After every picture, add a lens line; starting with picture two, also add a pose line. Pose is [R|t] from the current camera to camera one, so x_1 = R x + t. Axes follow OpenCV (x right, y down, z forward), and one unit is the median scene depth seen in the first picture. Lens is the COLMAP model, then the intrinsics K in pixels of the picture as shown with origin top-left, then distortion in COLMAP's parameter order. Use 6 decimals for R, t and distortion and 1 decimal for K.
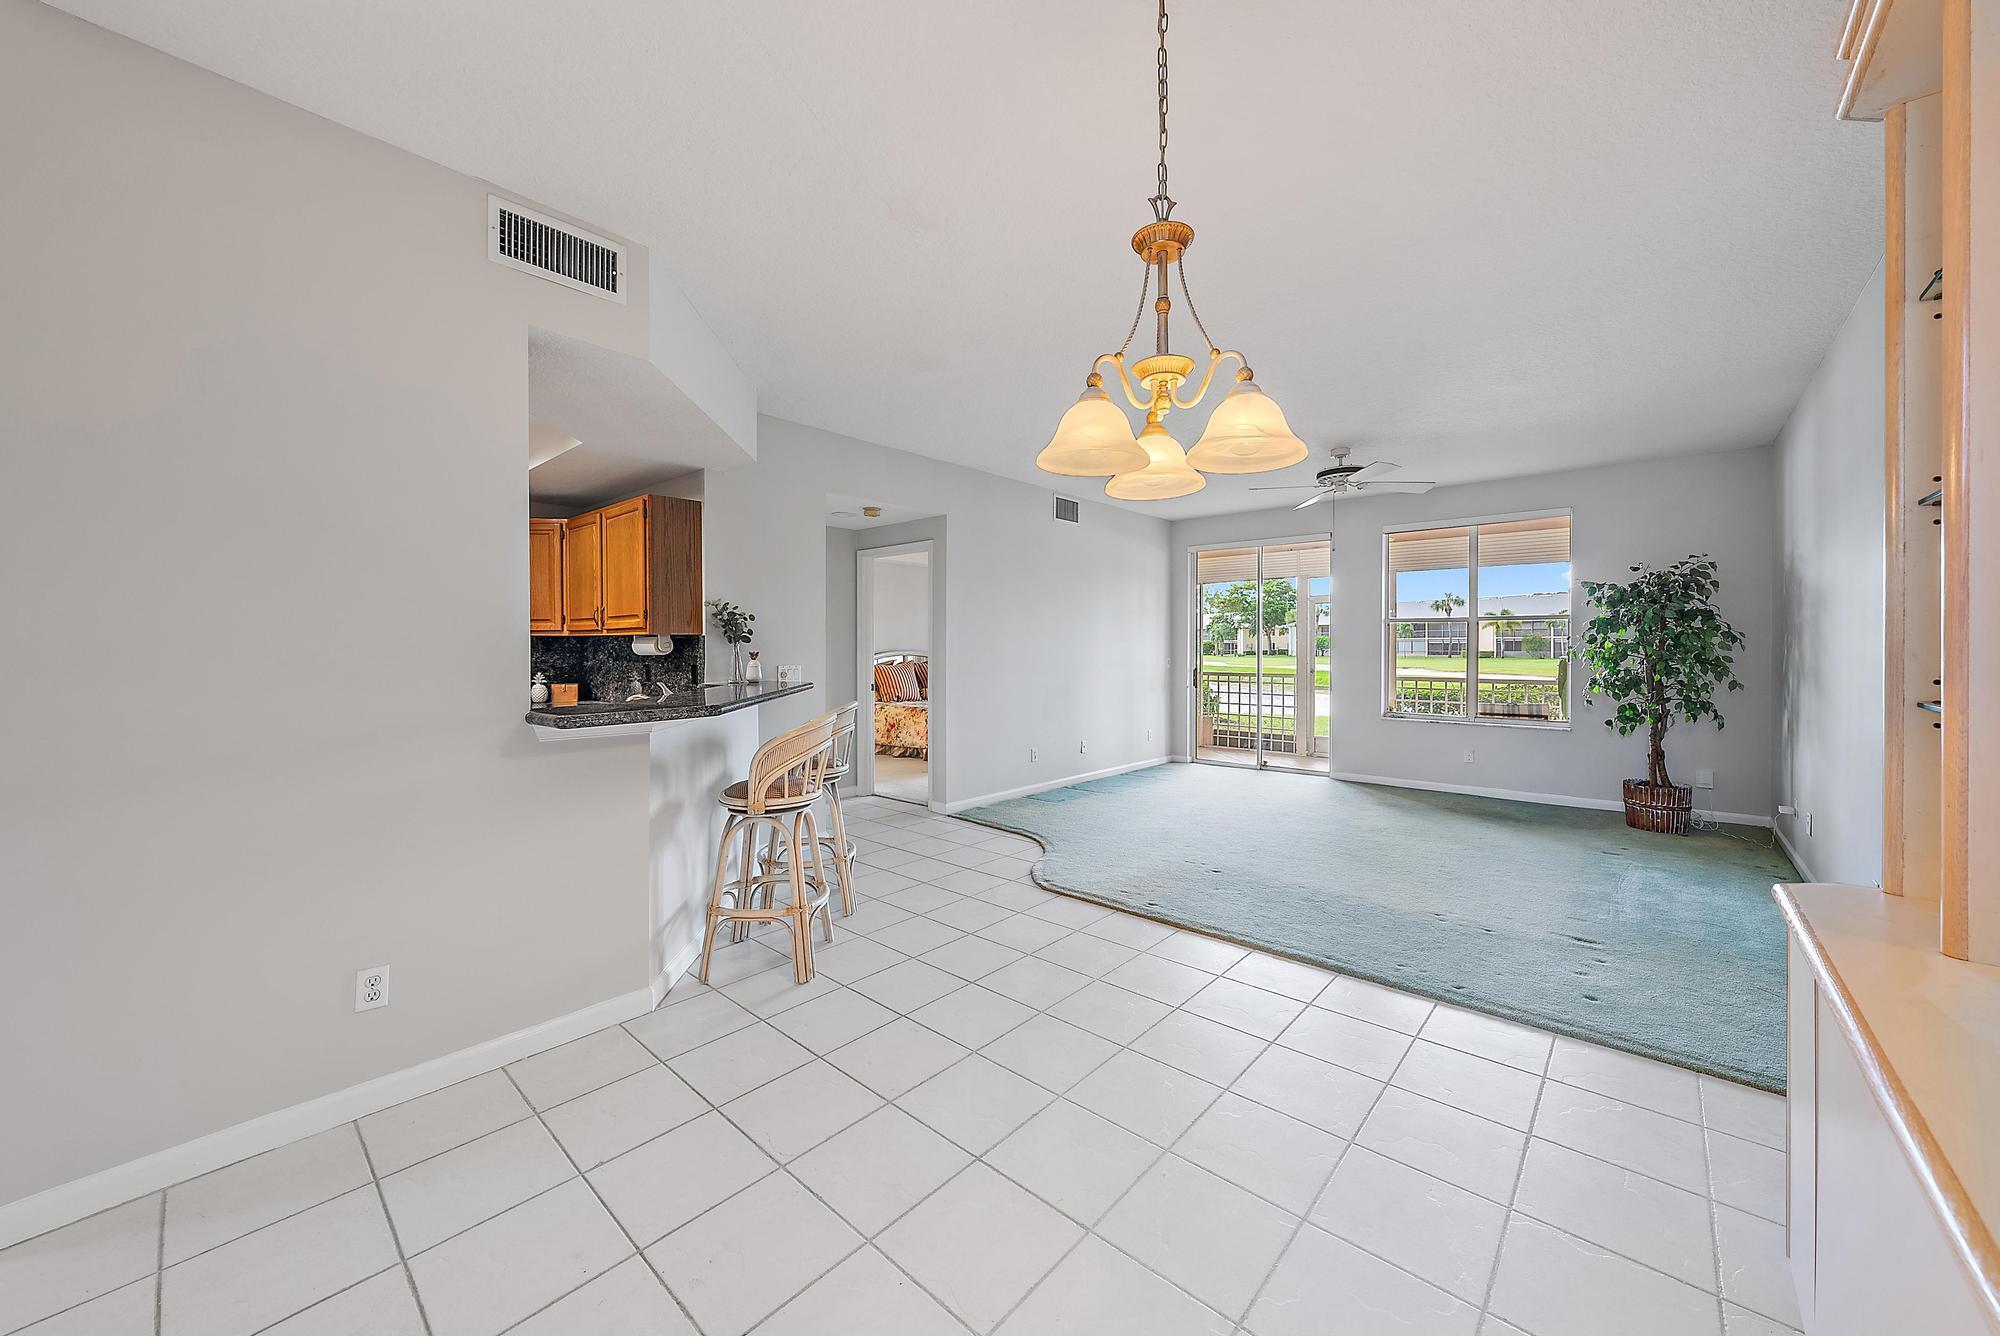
lens RADIAL K [[740.6, 0, 1006.1], [0, 740.6, 651.2], [0, 0, 1]] dist [0.001508, 0.000243]
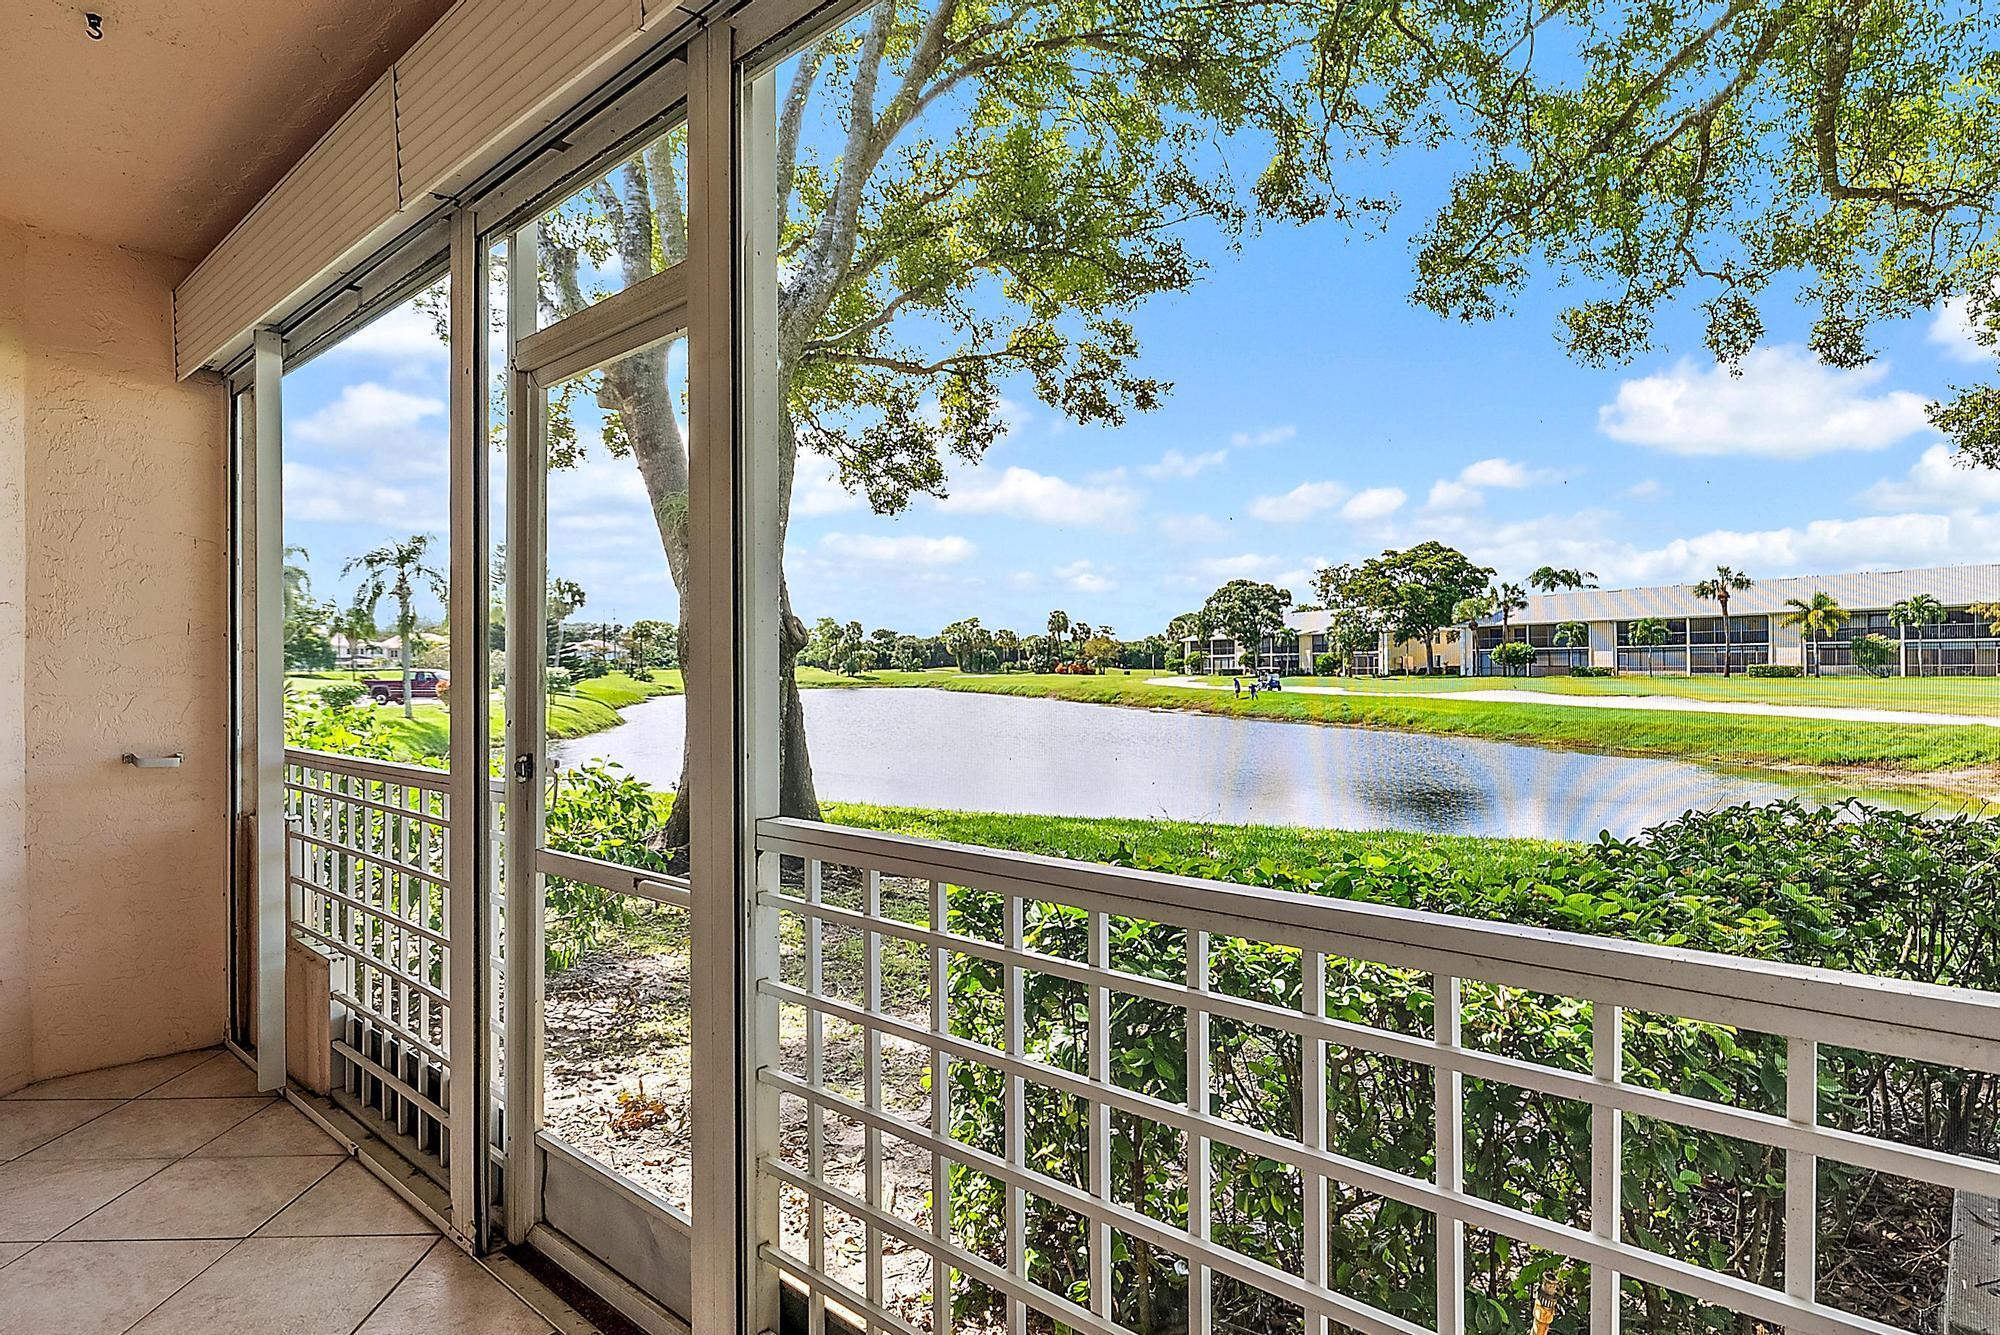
lens RADIAL K [[1158.8, 0, 1002.8], [0, 1158.8, 673.8], [0, 0, 1]] dist [-0.002629, 0.001545]
pose [[0.999669, -0.008610, -0.024243, 0.670953], [0.008629, 0.999963, 0.000687, 0.001972], [0.024237, -0.000896, 0.999706, 0.957225]]
